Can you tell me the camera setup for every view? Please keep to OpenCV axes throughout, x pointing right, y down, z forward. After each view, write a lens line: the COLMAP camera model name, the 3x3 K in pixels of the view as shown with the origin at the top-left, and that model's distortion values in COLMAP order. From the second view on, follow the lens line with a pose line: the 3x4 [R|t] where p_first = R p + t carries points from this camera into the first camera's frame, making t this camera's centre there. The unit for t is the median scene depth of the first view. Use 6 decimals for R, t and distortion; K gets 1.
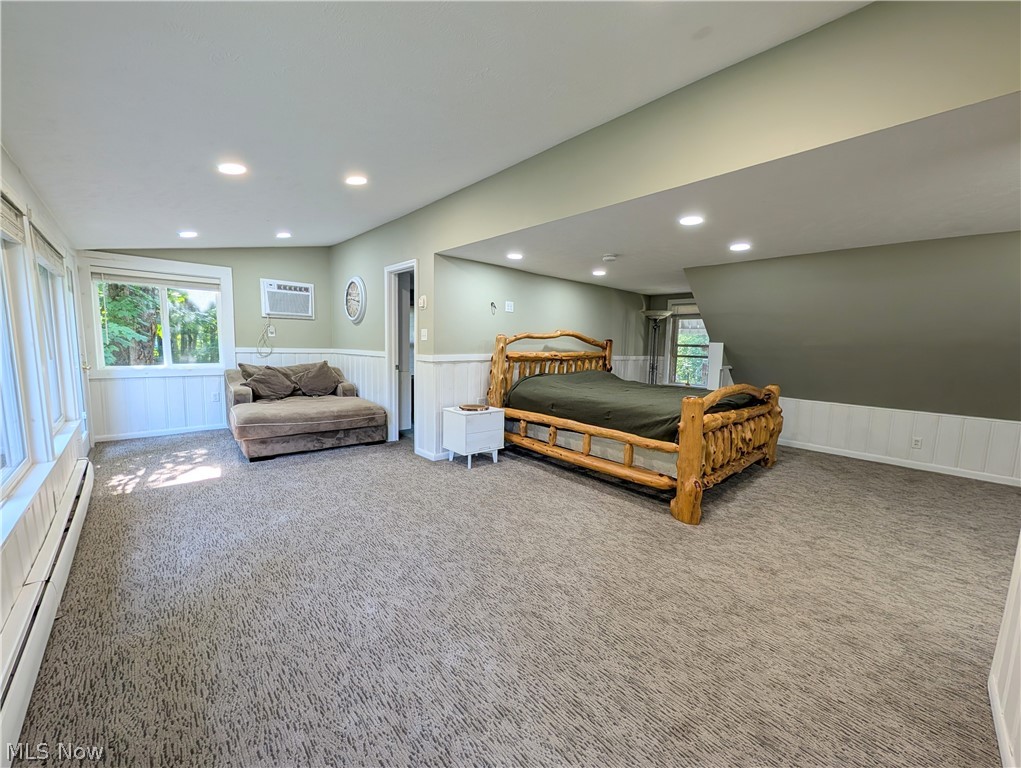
lens RADIAL K [[394.6, 0, 511.7], [0, 394.6, 384.5], [0, 0, 1]] dist [-0.000790, 0.000164]
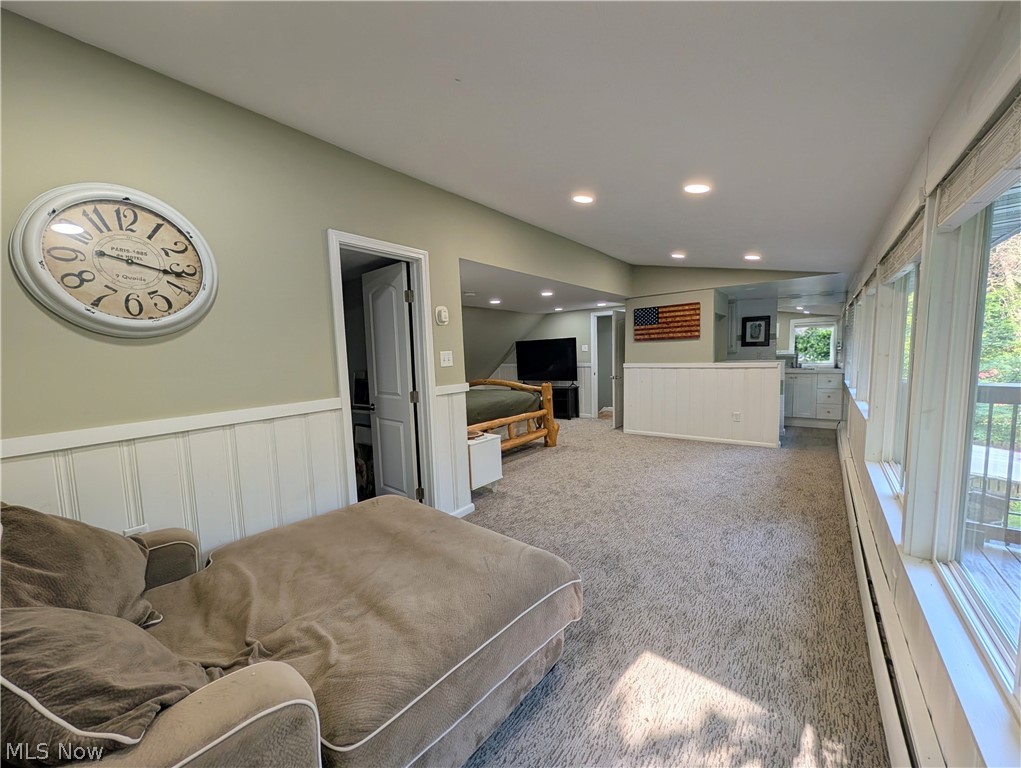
lens RADIAL K [[394.6, 0, 510.2], [0, 394.6, 389.7], [0, 0, 1]] dist [-0.000790, 0.000164]
pose [[-0.161727, -0.116162, 0.979975, -1.202927], [0.126788, 0.982372, 0.137370, -0.191596], [-0.978657, 0.146465, -0.144148, 1.229974]]
